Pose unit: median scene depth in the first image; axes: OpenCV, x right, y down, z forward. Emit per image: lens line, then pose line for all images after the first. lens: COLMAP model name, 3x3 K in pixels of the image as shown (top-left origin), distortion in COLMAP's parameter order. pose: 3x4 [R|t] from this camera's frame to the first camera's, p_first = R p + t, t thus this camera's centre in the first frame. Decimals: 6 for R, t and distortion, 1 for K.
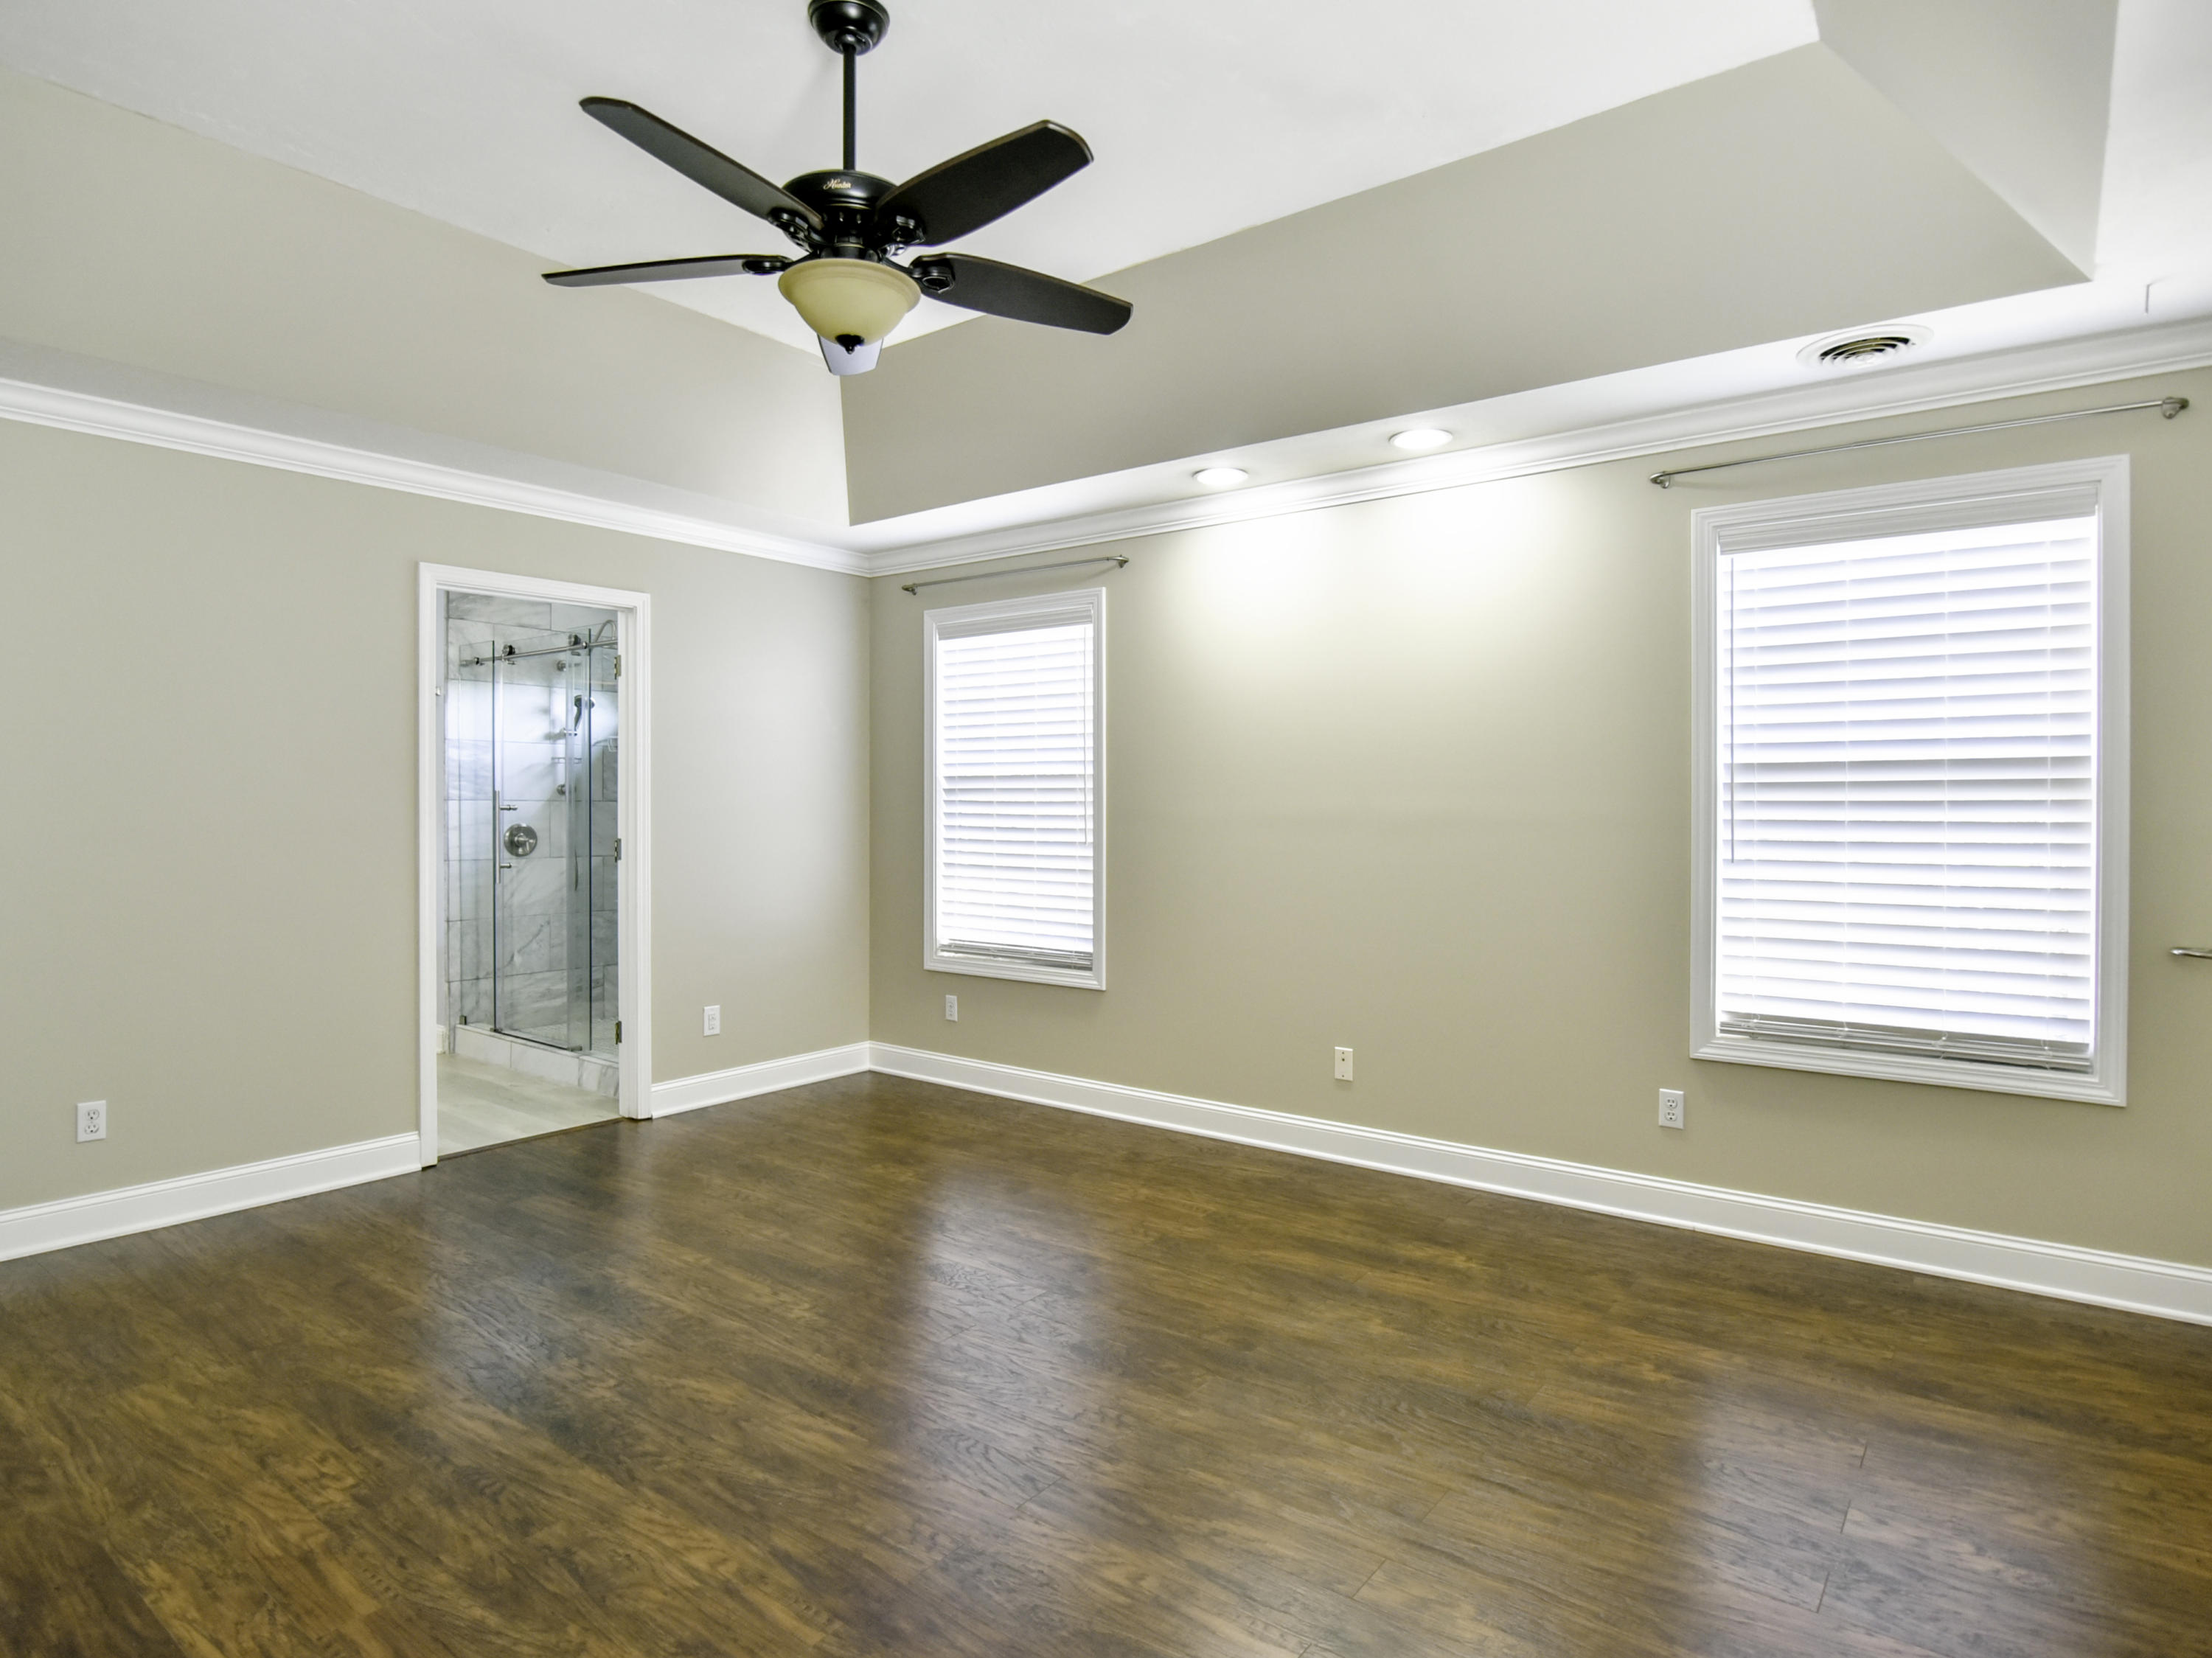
lens RADIAL K [[1250.8, 0, 1034.6], [0, 1250.8, 819.9], [0, 0, 1]] dist [-0.008099, -0.000751]
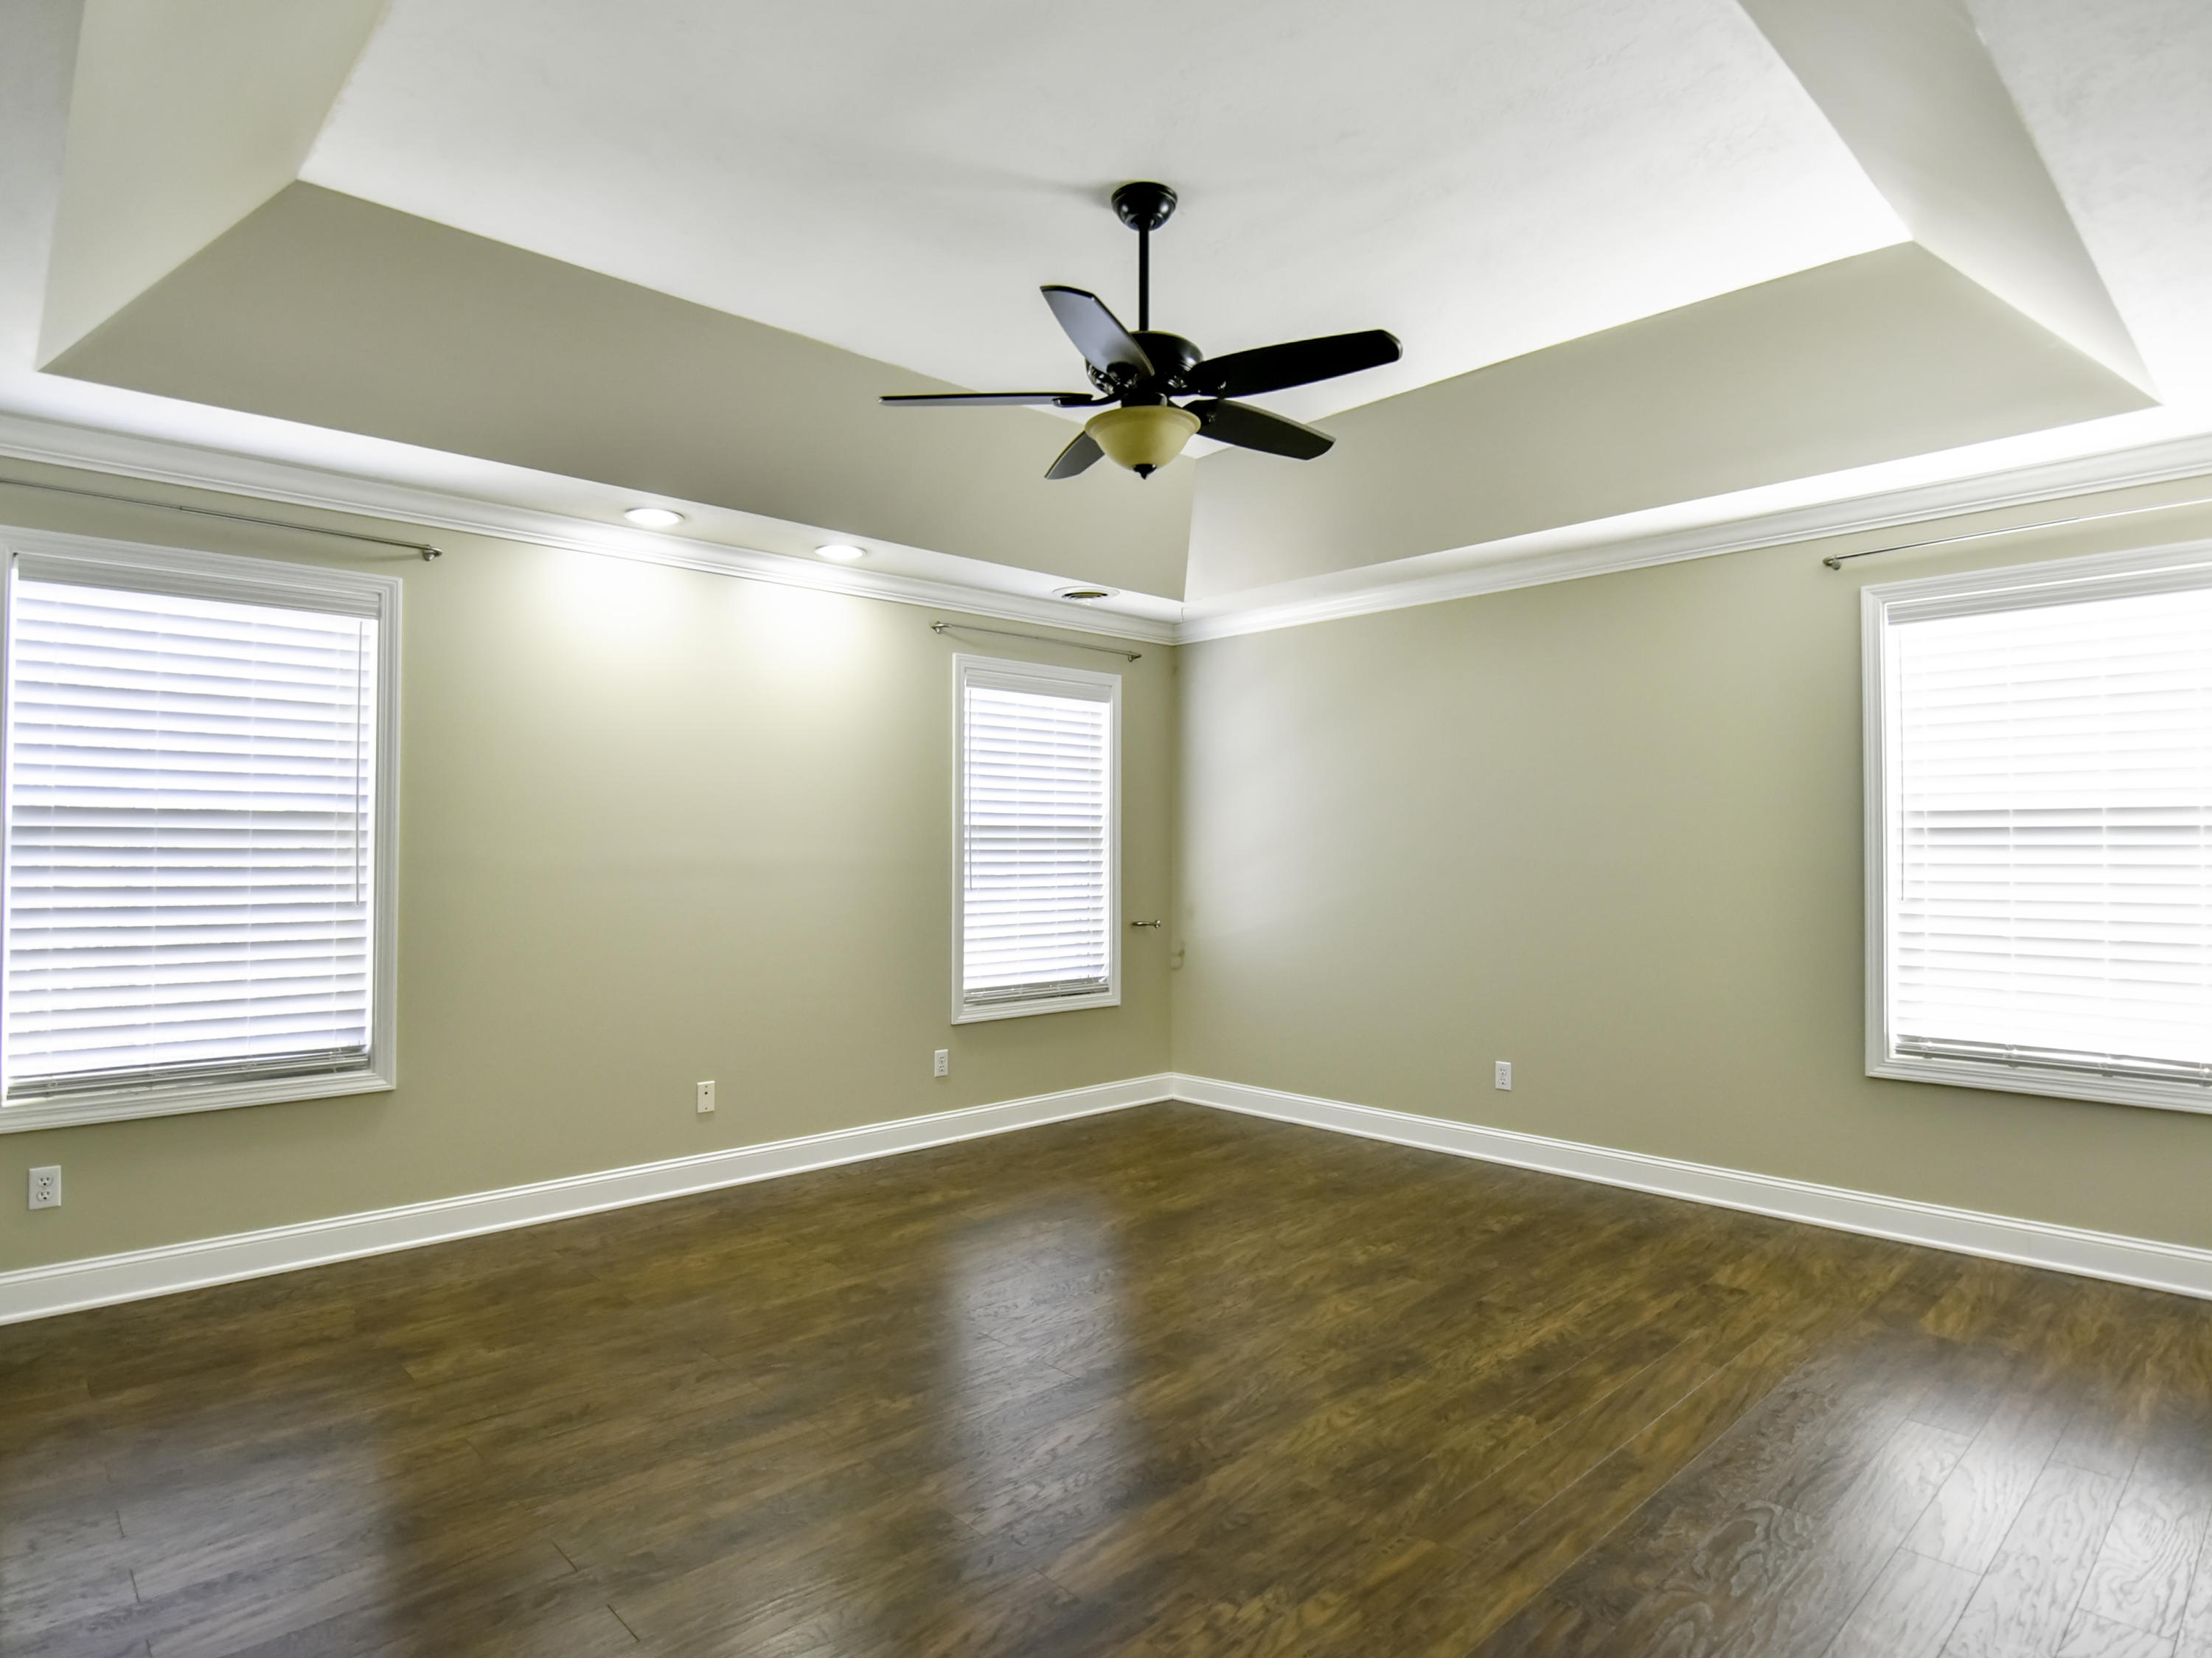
lens RADIAL K [[1326.4, 0, 1105.9], [0, 1326.4, 831.4], [0, 0, 1]] dist [-0.050734, 0.001204]
pose [[0.094672, 0.021809, 0.995270, -1.030448], [0.021483, 0.999482, -0.023945, 0.005087], [-0.995277, 0.023648, 0.094155, 0.683254]]
